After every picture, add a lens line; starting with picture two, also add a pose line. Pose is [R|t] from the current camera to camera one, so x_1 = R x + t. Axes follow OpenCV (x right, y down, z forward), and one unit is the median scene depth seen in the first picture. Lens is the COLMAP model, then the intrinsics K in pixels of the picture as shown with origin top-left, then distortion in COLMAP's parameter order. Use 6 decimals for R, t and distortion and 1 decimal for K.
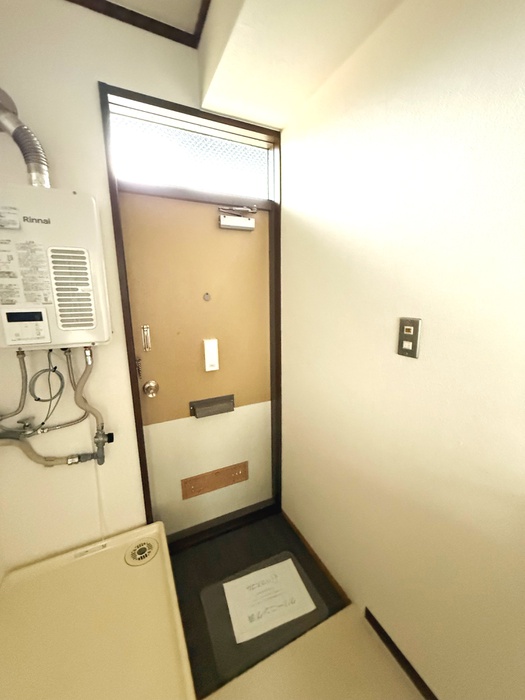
lens RADIAL K [[279.8, 0, 263.7], [0, 279.8, 352.3], [0, 0, 1]] dist [-0.001067, -0.000057]
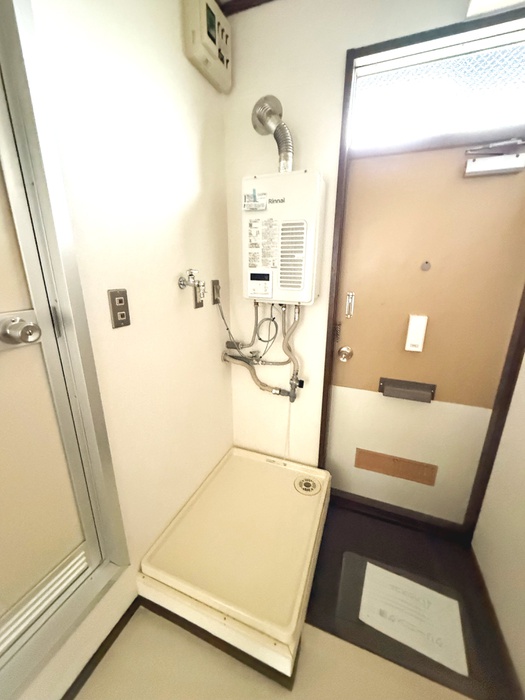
lens RADIAL K [[279.8, 0, 263.6], [0, 279.8, 352.0], [0, 0, 1]] dist [-0.001067, -0.000057]
pose [[0.673742, 0.234645, -0.700723, 0.173246], [-0.165919, 0.972071, 0.165979, -0.000507], [0.720099, 0.004436, 0.693857, 0.056770]]
